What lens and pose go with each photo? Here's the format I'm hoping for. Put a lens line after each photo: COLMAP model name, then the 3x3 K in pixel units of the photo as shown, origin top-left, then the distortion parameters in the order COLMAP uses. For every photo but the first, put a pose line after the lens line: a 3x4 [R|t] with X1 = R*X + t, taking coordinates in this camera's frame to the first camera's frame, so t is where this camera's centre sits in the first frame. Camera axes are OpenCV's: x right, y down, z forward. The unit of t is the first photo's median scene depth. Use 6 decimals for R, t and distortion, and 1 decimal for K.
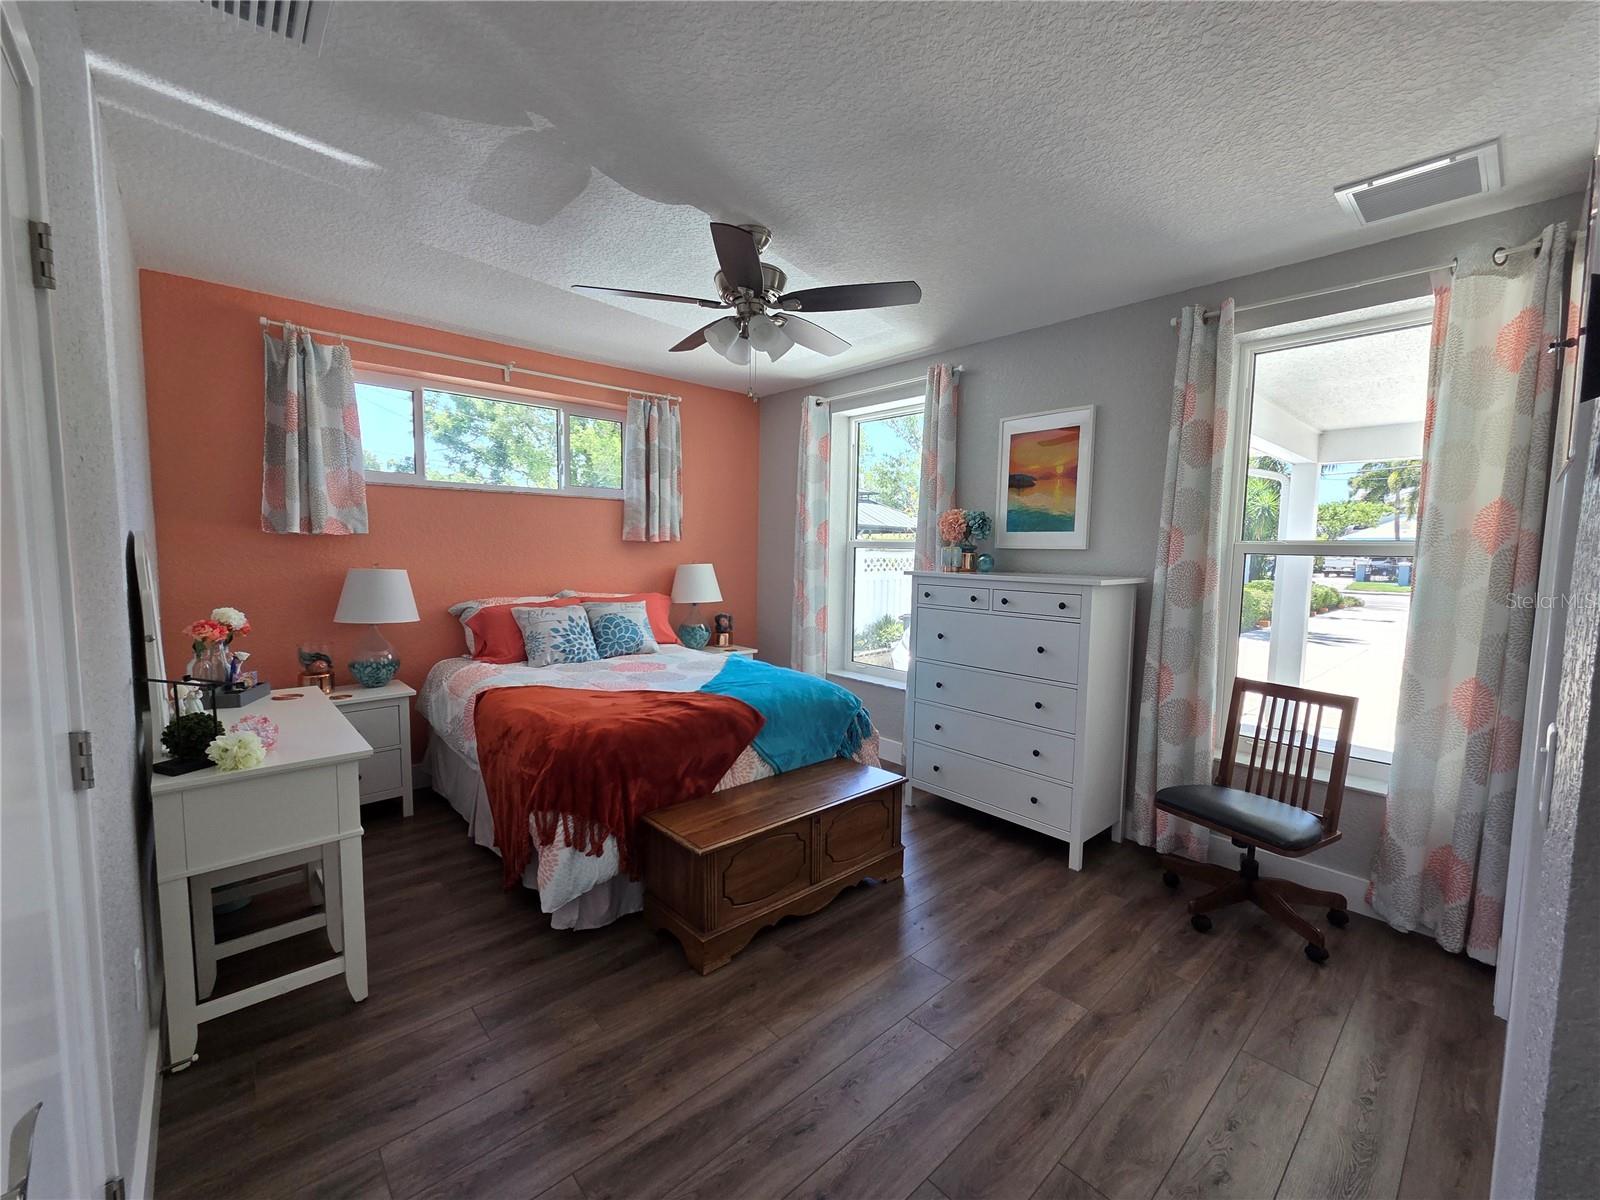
lens RADIAL K [[656.4, 0, 801.0], [0, 656.4, 598.6], [0, 0, 1]] dist [0.006026, -0.000916]
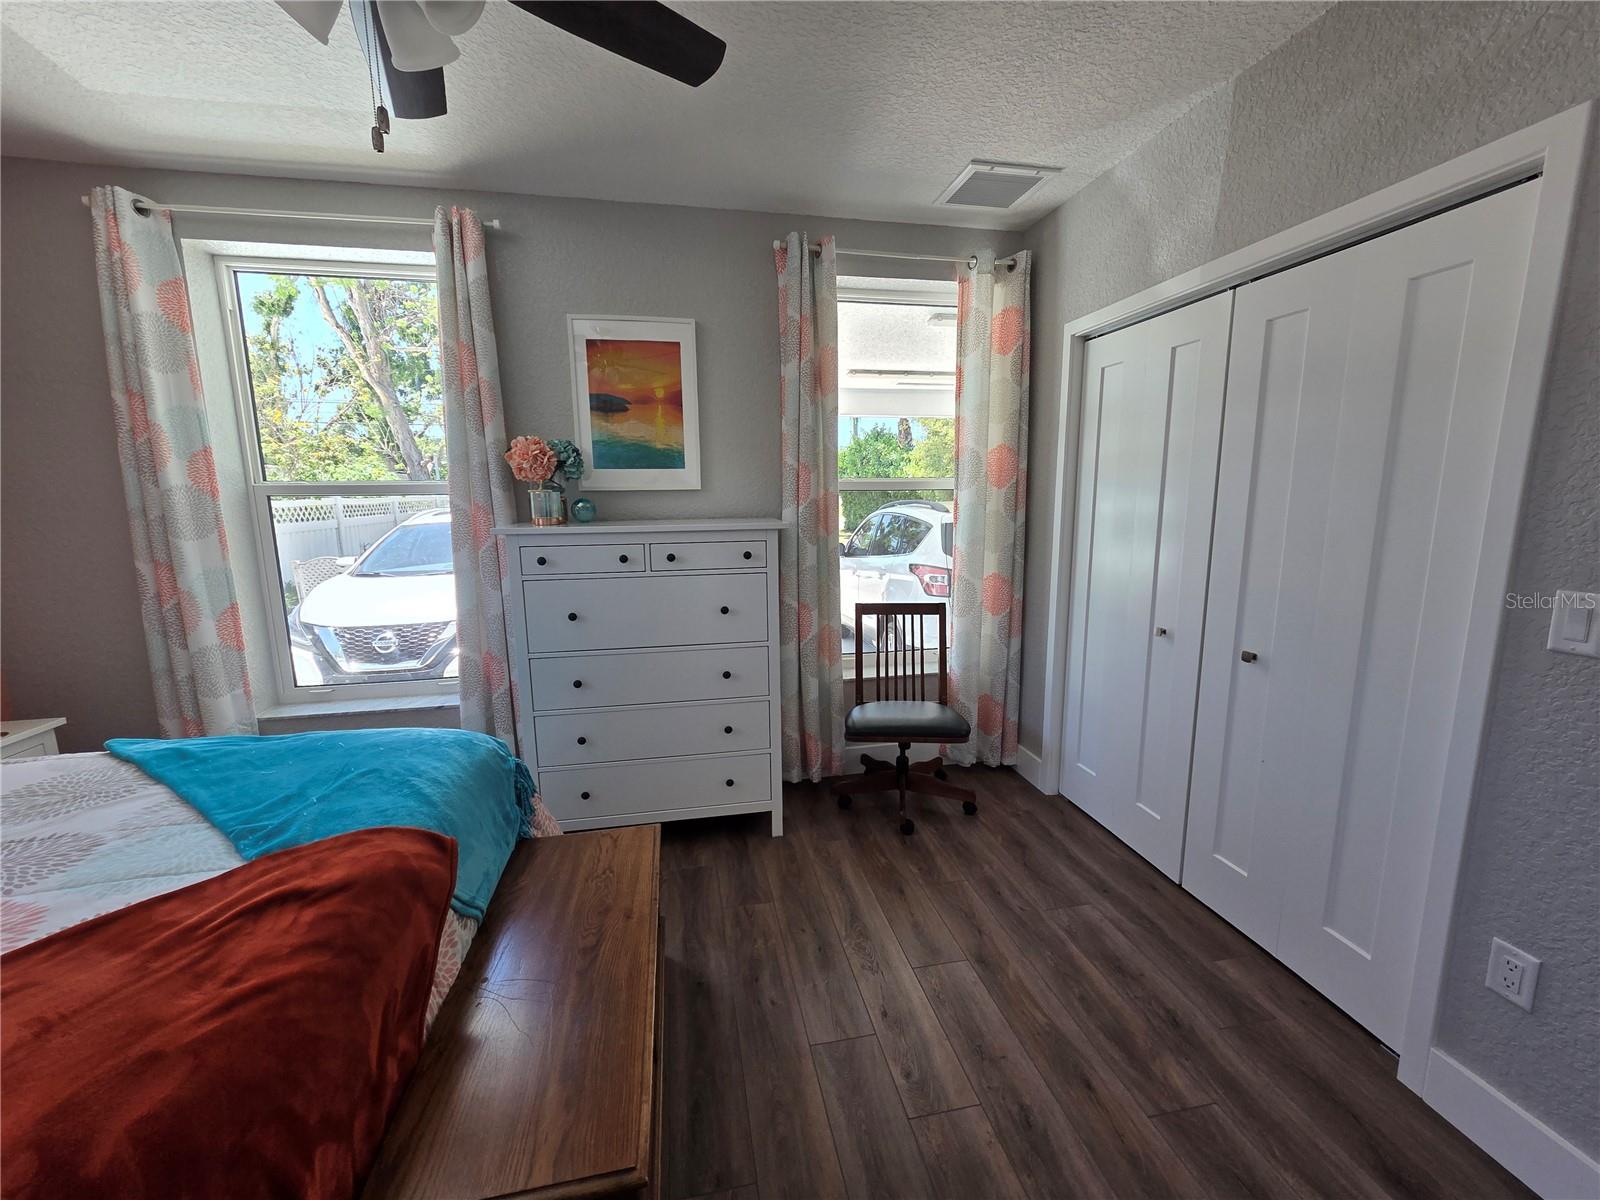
lens RADIAL K [[656.4, 0, 800.8], [0, 656.4, 599.9], [0, 0, 1]] dist [0.006026, -0.000916]
pose [[0.514180, -0.159771, 0.842670, -0.295072], [0.086739, 0.987146, 0.134237, -0.039694], [-0.853285, 0.004071, 0.521429, 0.478153]]
